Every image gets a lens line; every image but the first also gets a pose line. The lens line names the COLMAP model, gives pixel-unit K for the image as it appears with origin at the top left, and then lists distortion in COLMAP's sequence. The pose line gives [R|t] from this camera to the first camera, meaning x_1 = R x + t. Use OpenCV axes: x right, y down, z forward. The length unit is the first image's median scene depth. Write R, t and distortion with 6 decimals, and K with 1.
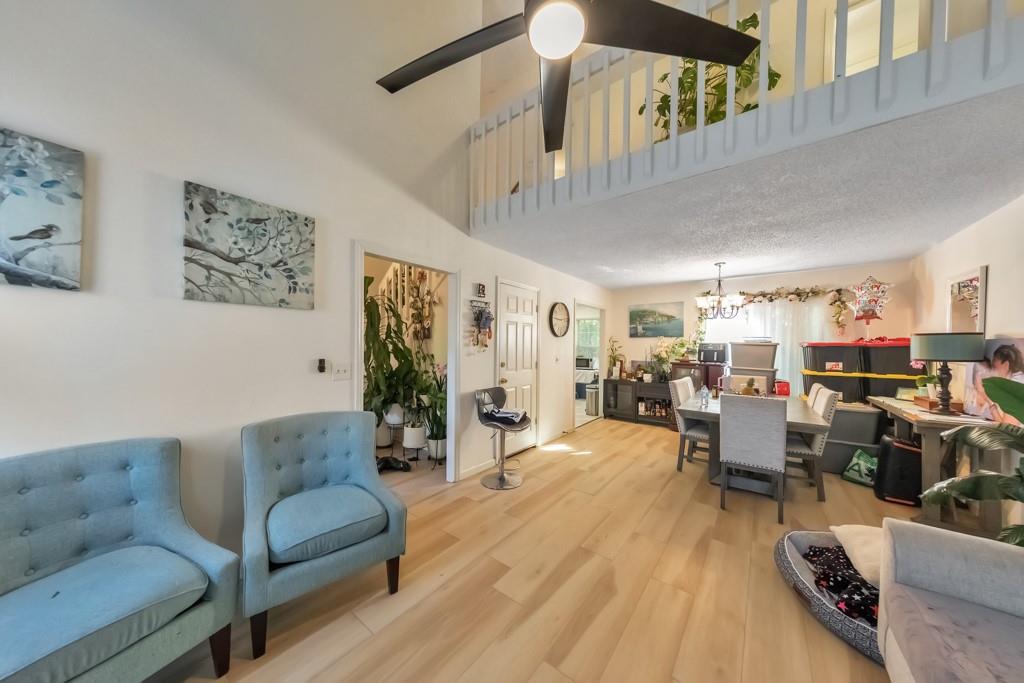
lens RADIAL K [[321.1, 0, 512.0], [0, 321.1, 341.5], [0, 0, 1]] dist [0.000480, 0.000012]
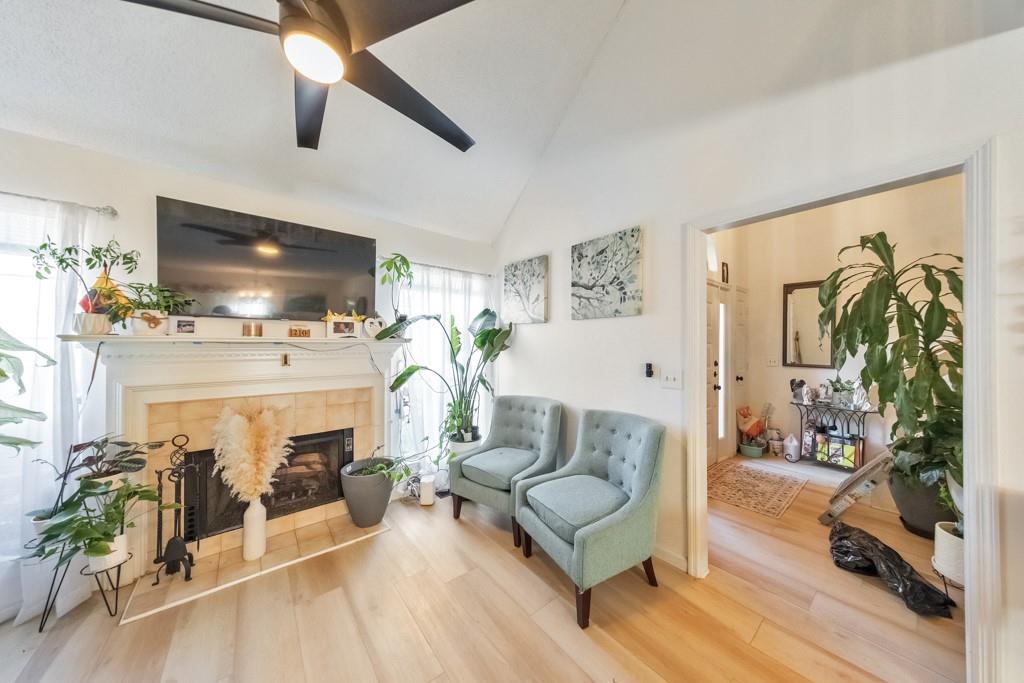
lens RADIAL K [[321.1, 0, 512.0], [0, 321.1, 341.5], [0, 0, 1]] dist [0.000480, 0.000012]
pose [[-0.220745, -0.026009, -0.974985, 0.540701], [0.004831, 0.999603, -0.027760, 0.014879], [0.975320, -0.010838, -0.220532, 0.965279]]
